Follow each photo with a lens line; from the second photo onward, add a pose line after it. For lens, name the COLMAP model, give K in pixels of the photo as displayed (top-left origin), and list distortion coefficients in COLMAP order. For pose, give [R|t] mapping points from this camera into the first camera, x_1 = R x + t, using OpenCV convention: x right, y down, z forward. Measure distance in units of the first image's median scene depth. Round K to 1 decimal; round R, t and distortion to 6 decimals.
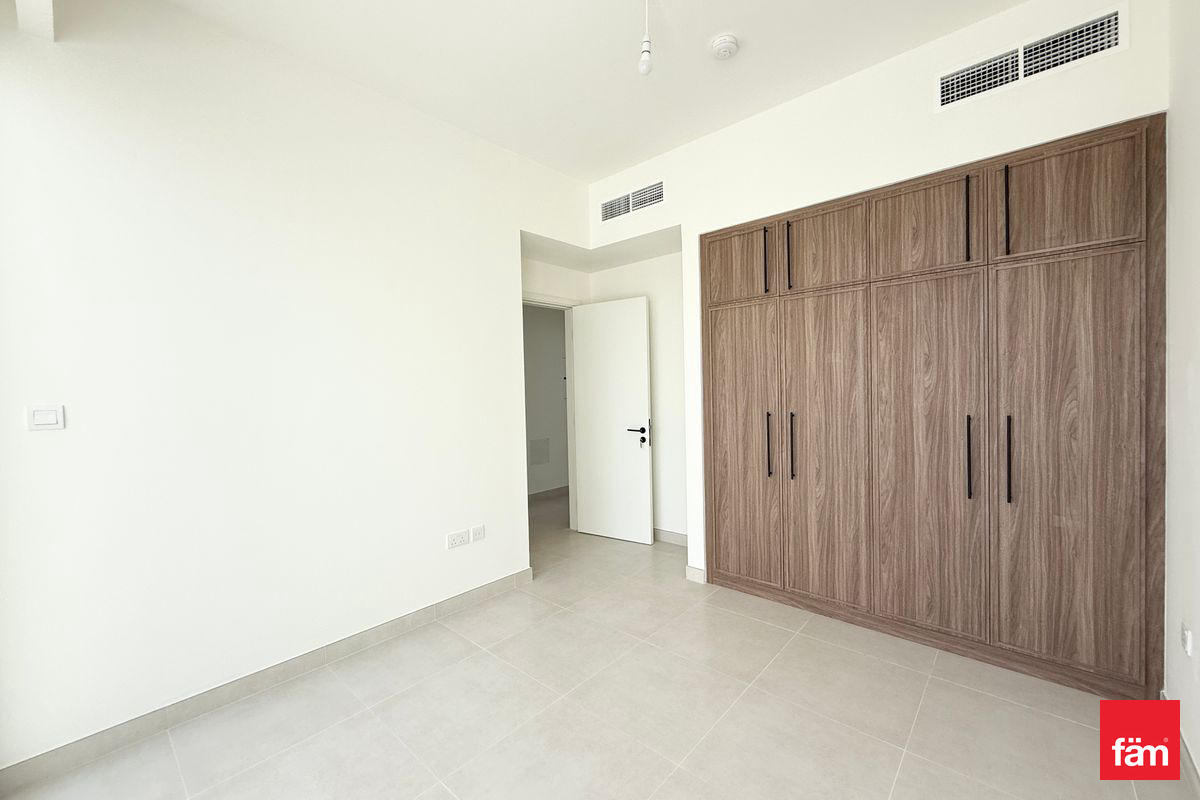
lens RADIAL K [[481.6, 0, 611.8], [0, 481.6, 401.4], [0, 0, 1]] dist [0.001827, 0.000227]
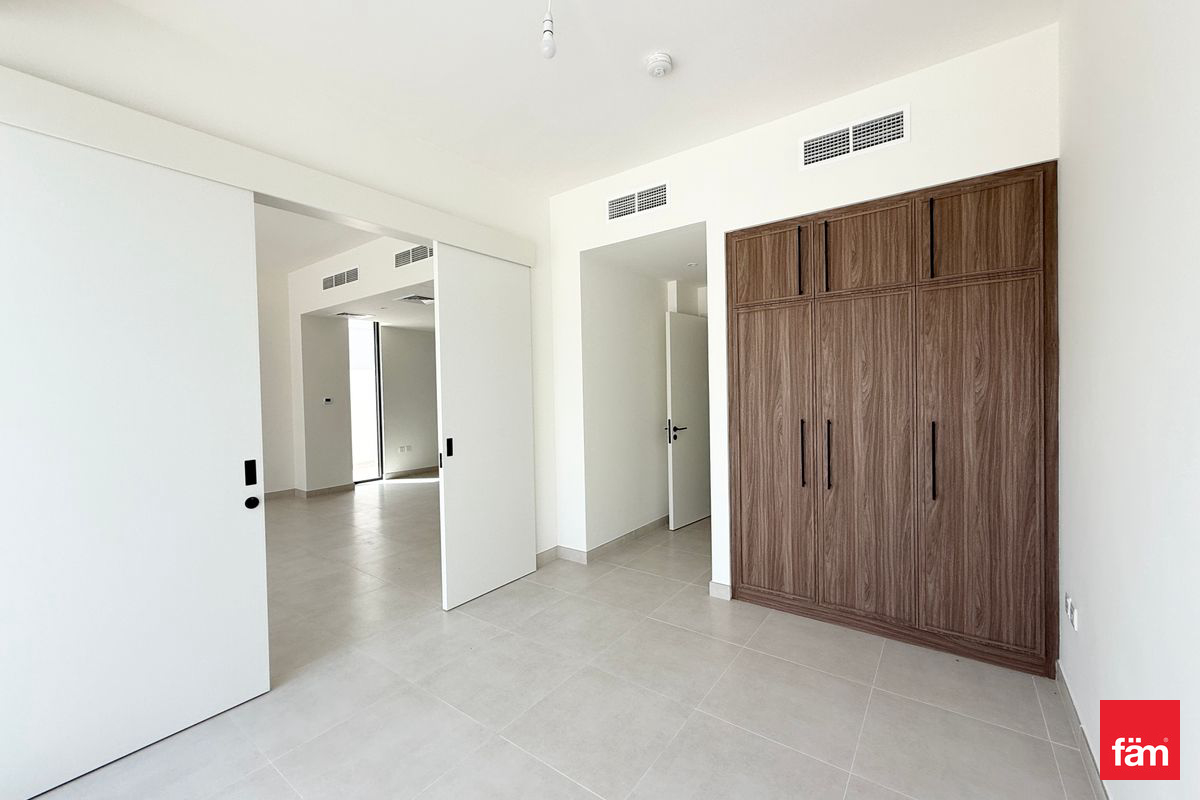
lens RADIAL K [[465.8, 0, 634.1], [0, 465.8, 383.3], [0, 0, 1]] dist [-0.000641, 0.000000]
pose [[0.991786, 0.005515, 0.127792, -0.141347], [0.000289, 0.998971, -0.045352, -0.003439], [-0.127911, 0.045017, 0.990764, 0.133713]]
